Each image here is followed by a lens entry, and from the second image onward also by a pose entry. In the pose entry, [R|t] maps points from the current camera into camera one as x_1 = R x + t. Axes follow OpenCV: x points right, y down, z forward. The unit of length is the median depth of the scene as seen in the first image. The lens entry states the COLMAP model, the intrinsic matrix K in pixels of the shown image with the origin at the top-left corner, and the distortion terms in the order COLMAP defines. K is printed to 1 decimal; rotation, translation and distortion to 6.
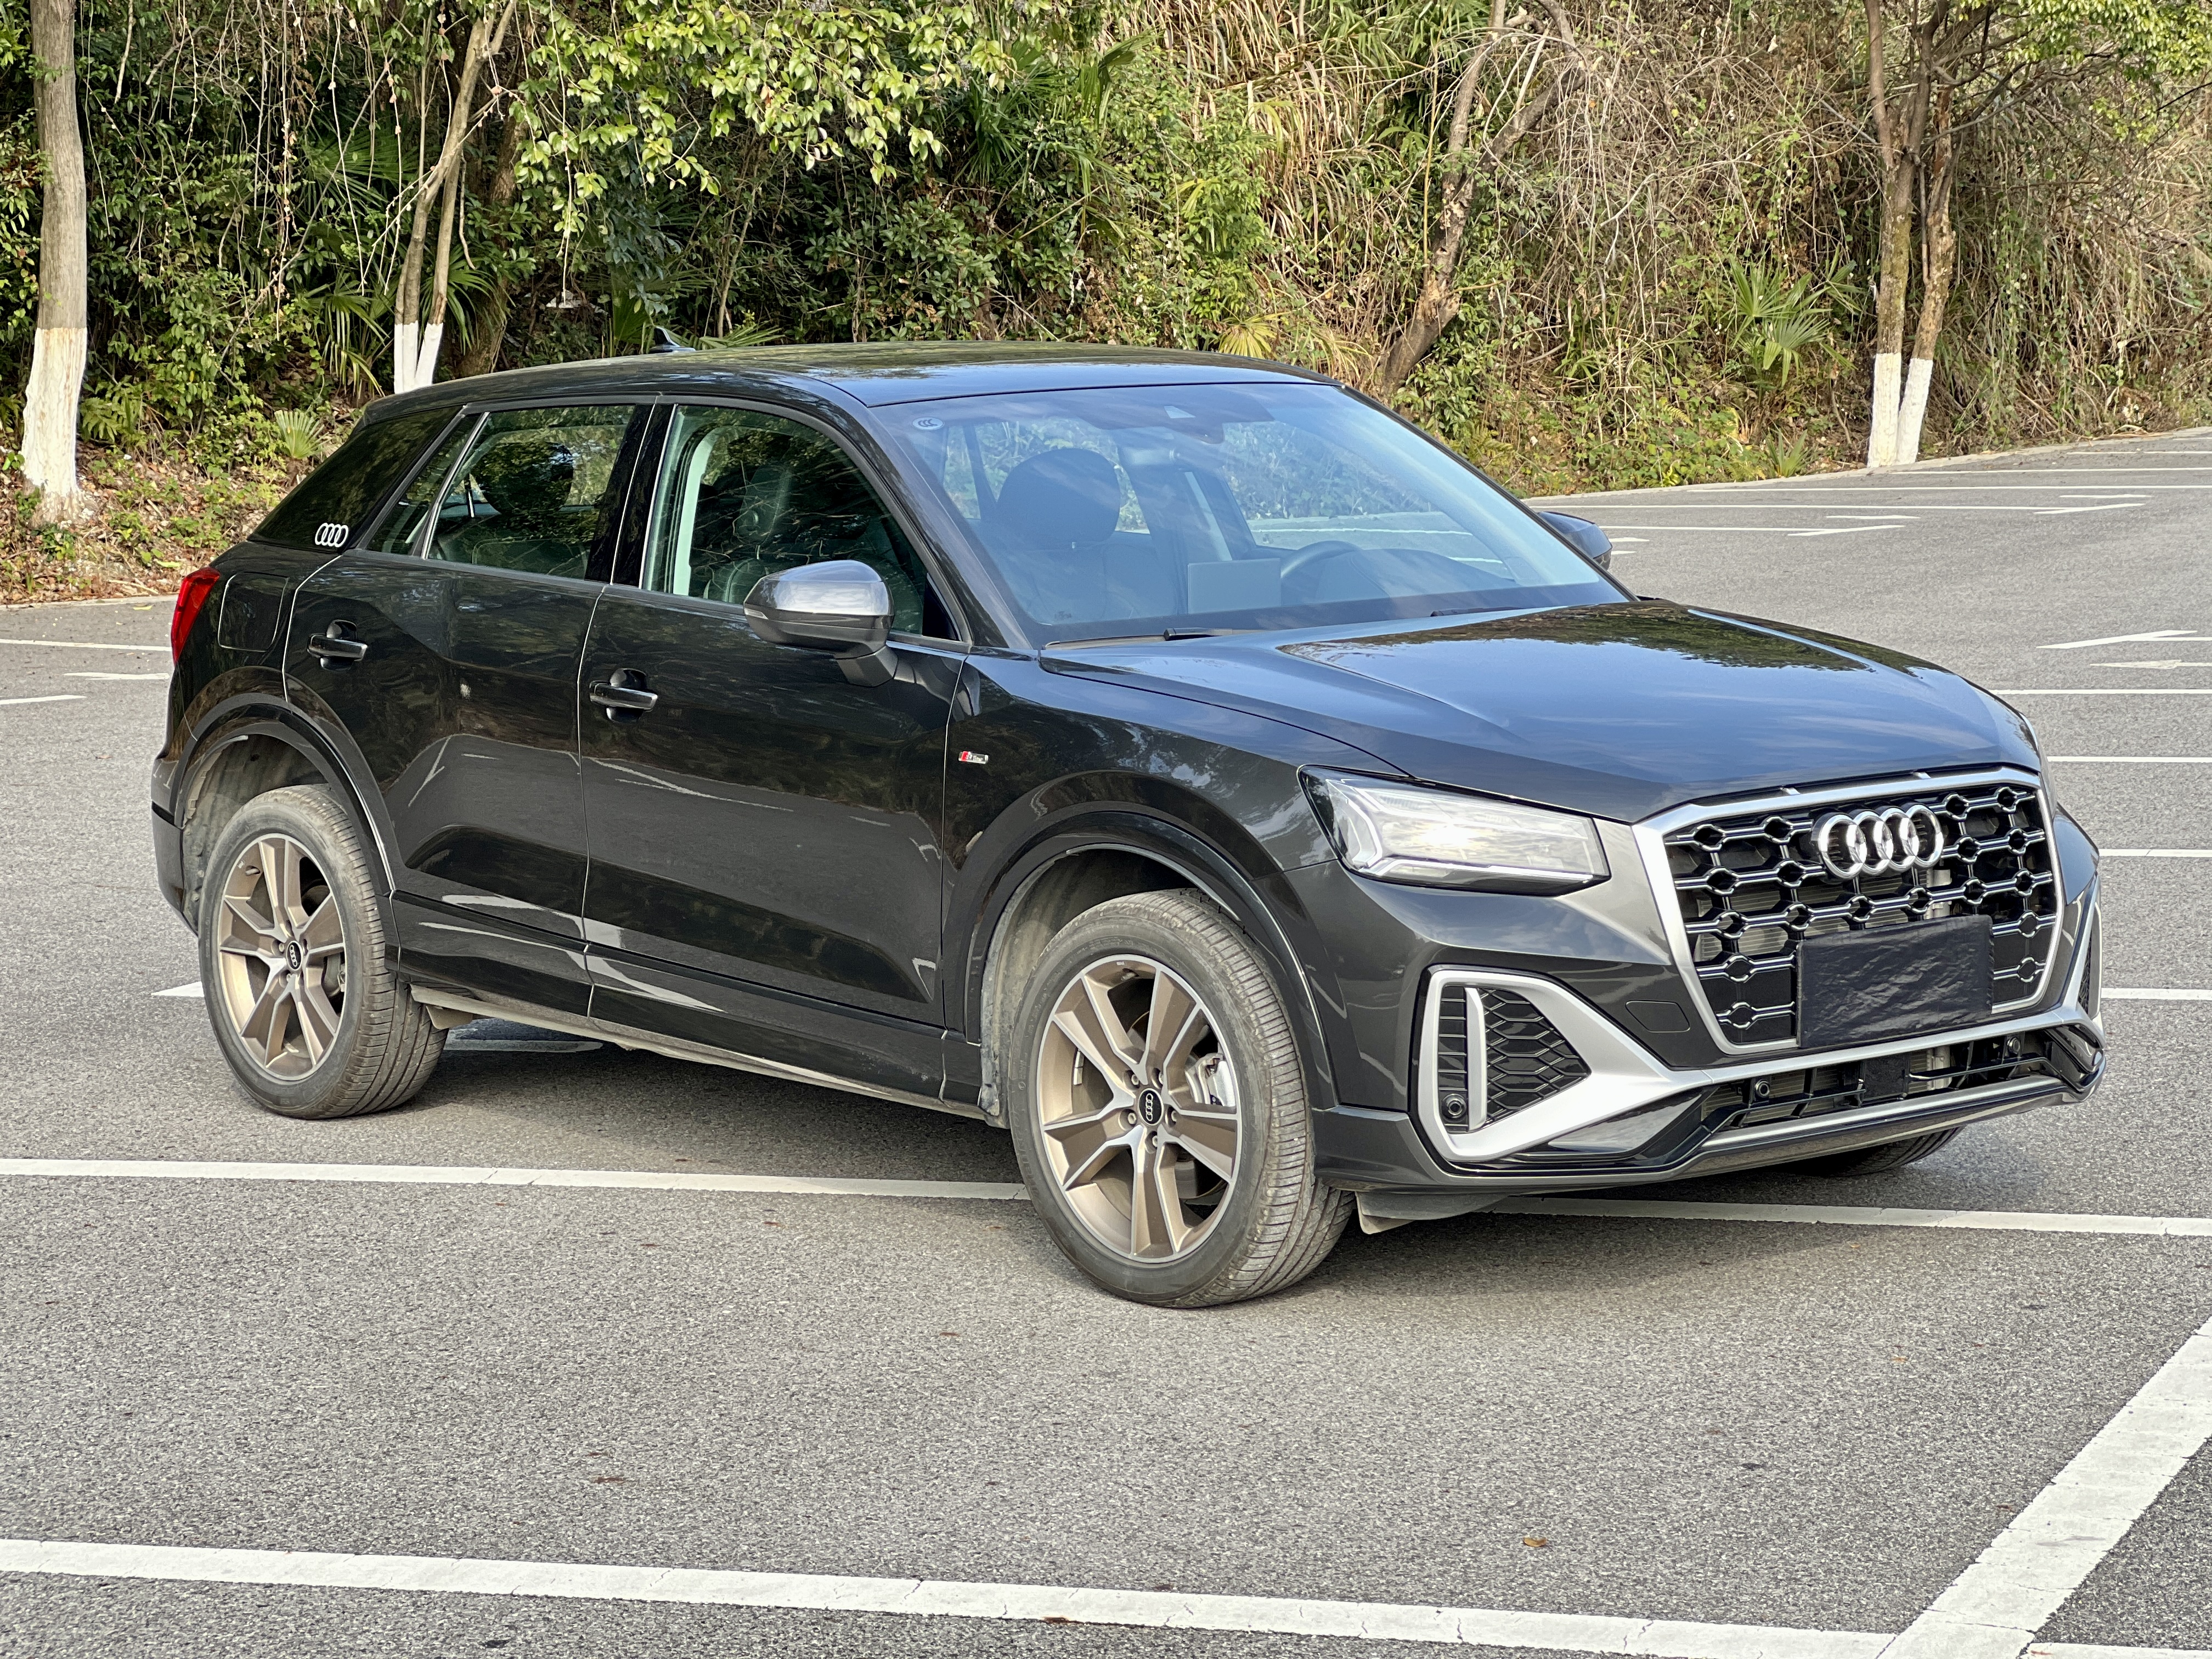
lens RADIAL K [[4886.1, 0, 1080.2], [0, 4886.1, 784.9], [0, 0, 1]] dist [0.204016, 0.000000]
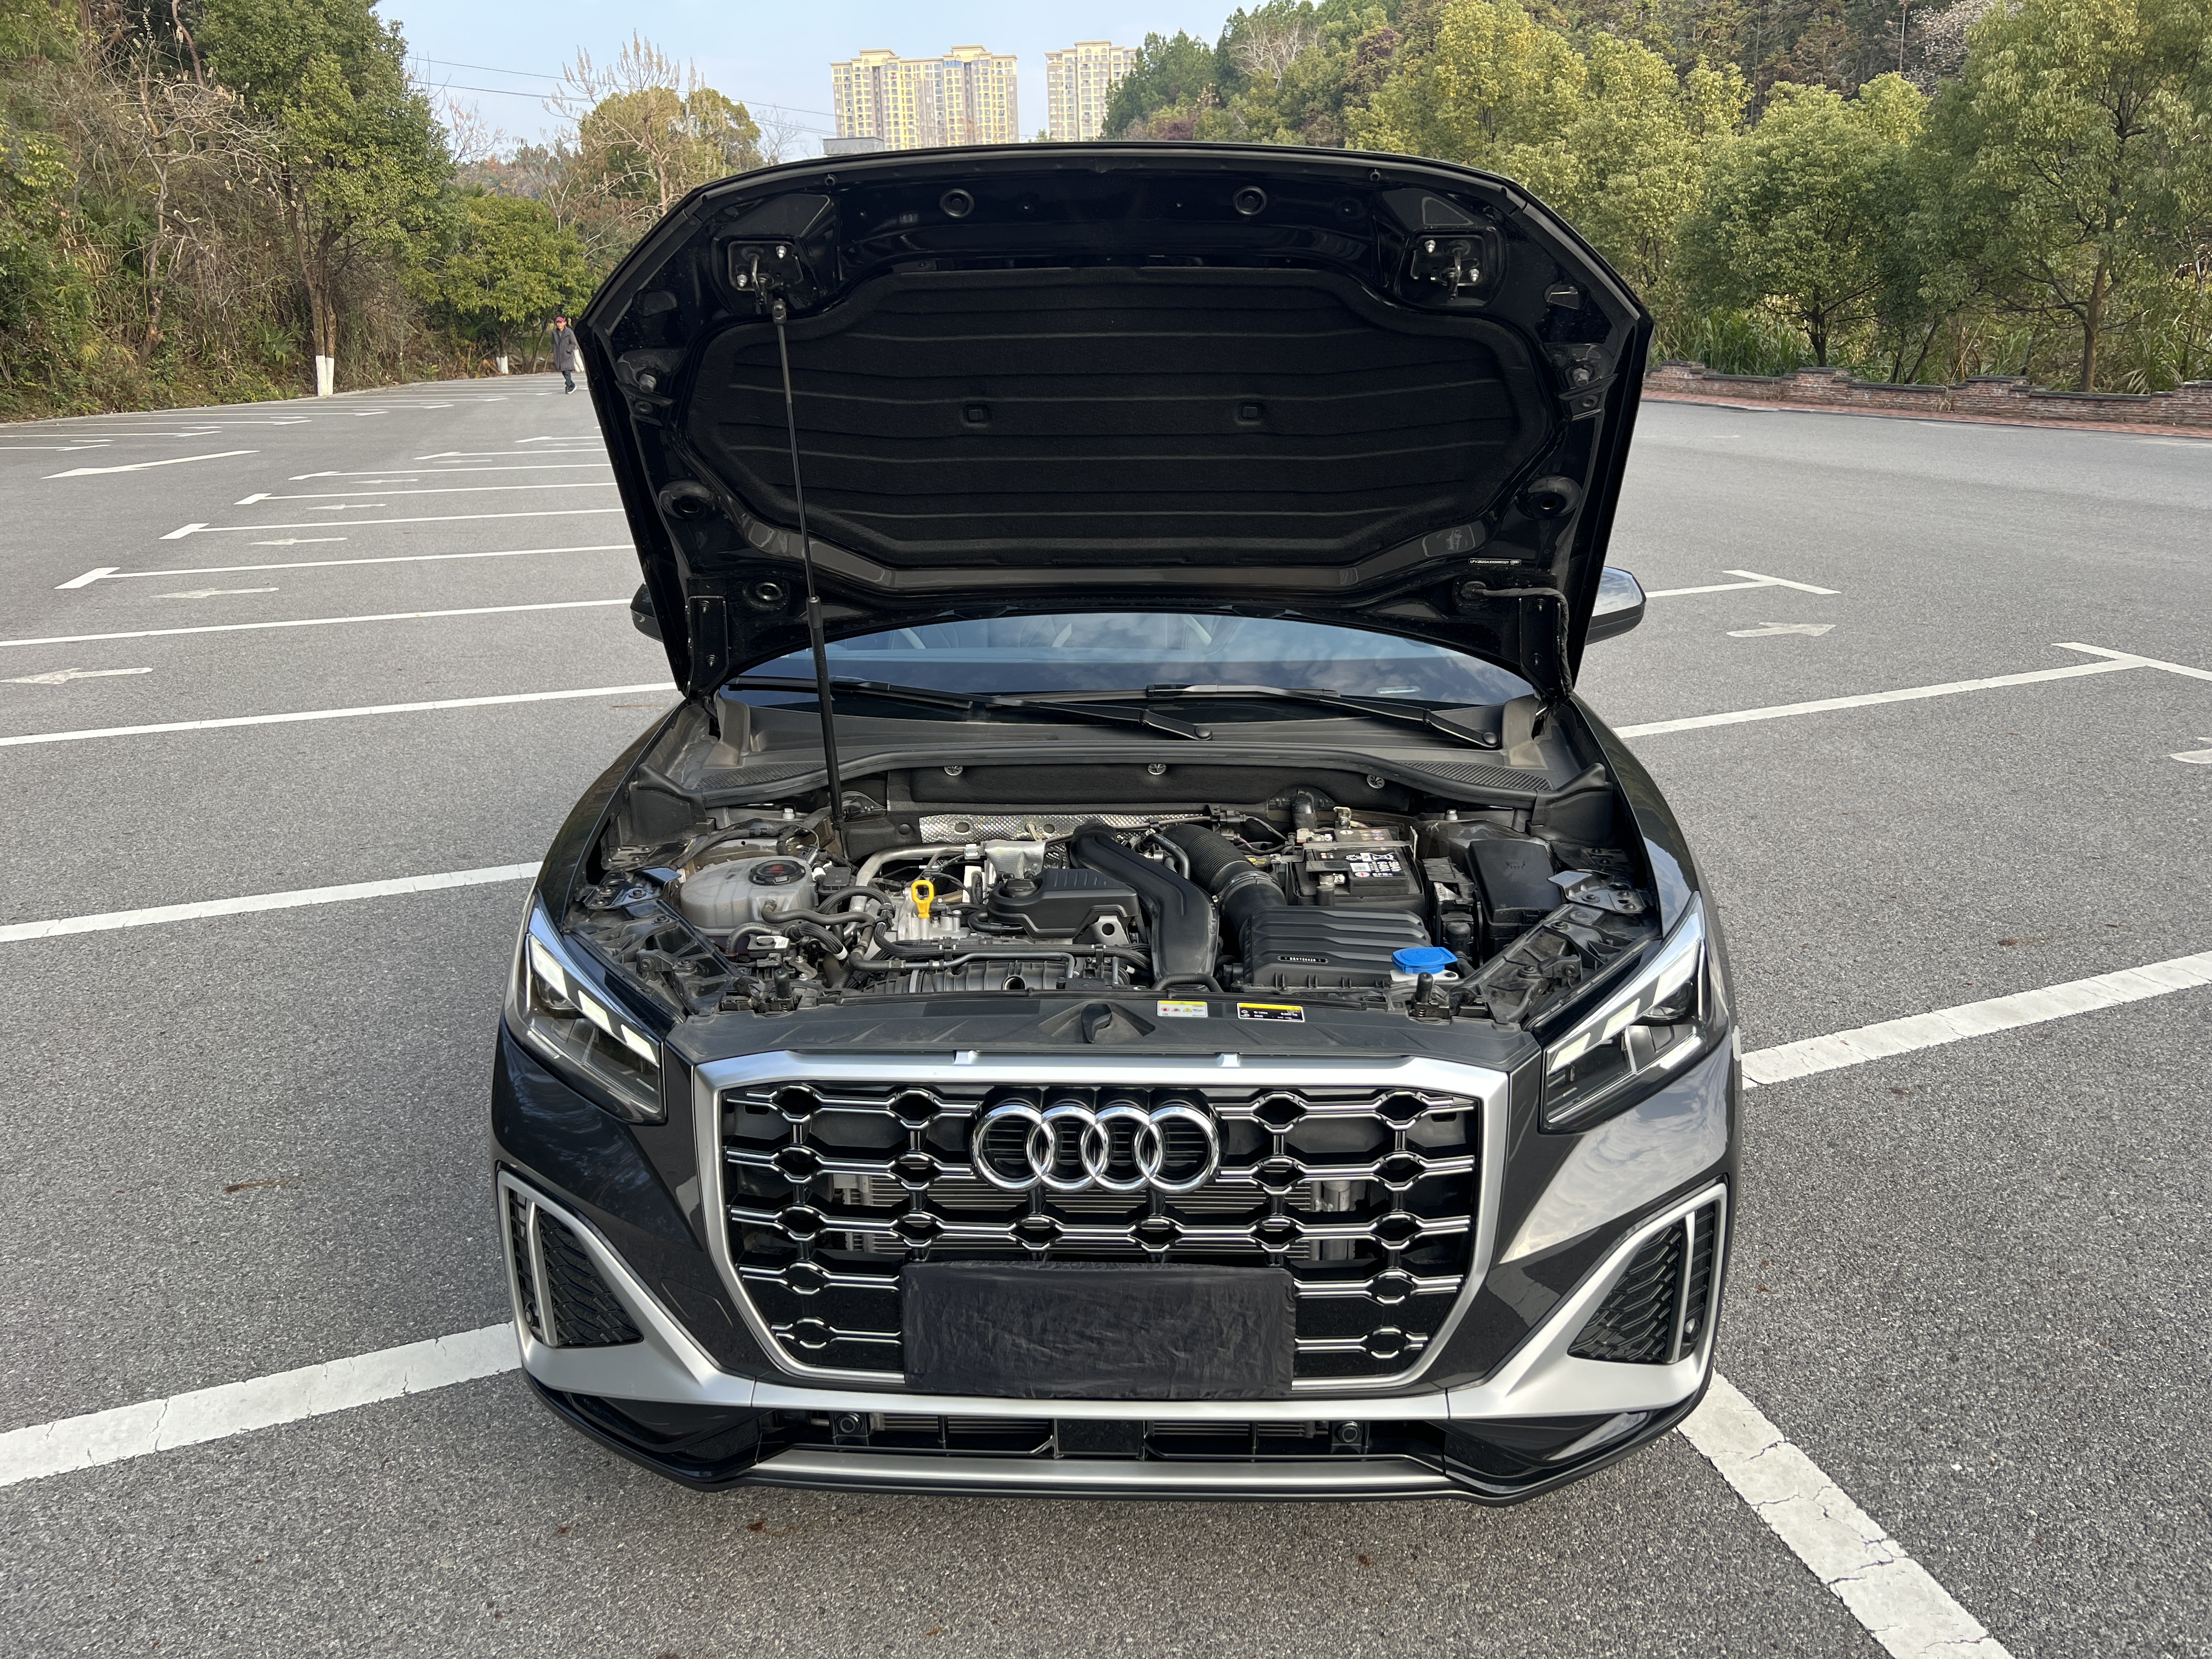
lens RADIAL K [[1654.6, 0, 1109.9], [0, 1654.6, 815.2], [0, 0, 1]] dist [0.037532, -0.050166]
pose [[0.777886, -0.162819, 0.606946, -0.140177], [0.052437, 0.979301, 0.195501, 0.013290], [-0.626214, -0.120251, 0.770322, -0.109200]]
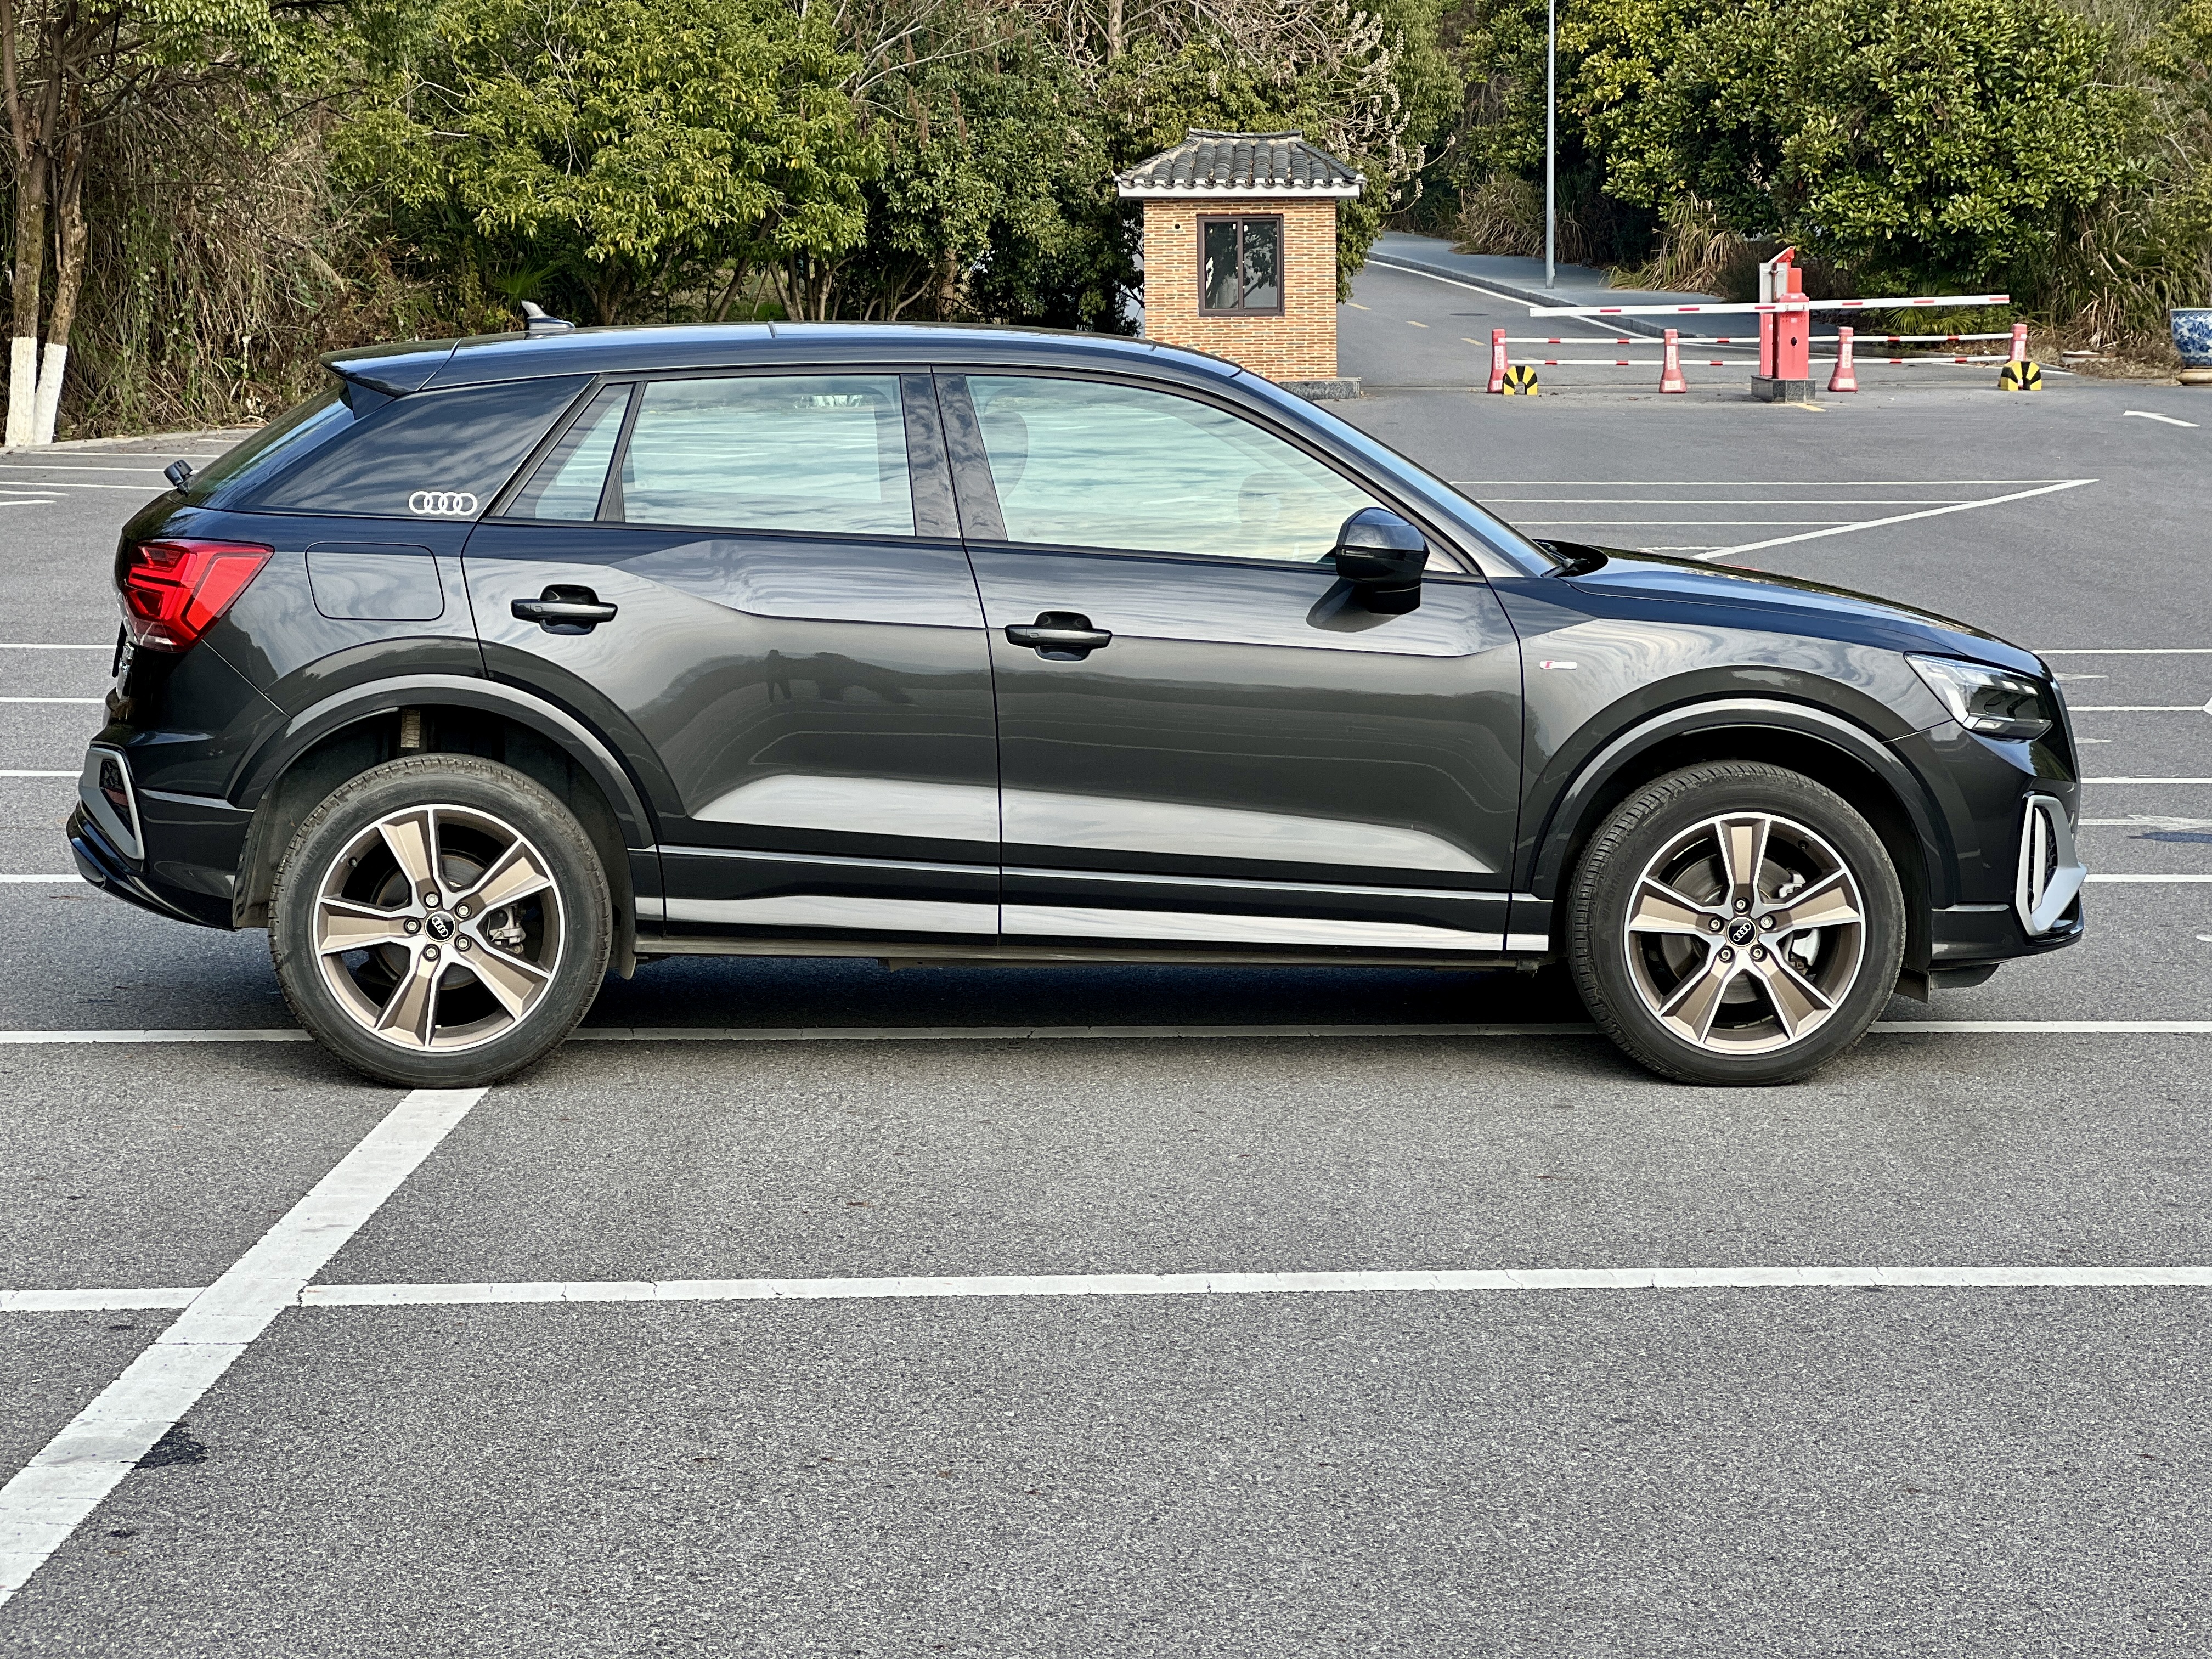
lens RADIAL K [[4886.1, 0, 1103.6], [0, 4886.1, 756.7], [0, 0, 1]] dist [0.204016, 0.000000]
pose [[0.926542, 0.001747, 0.376187, -0.019437], [-0.000215, 0.999992, -0.004116, 0.005650], [-0.376191, 0.003733, 0.926535, -0.057332]]
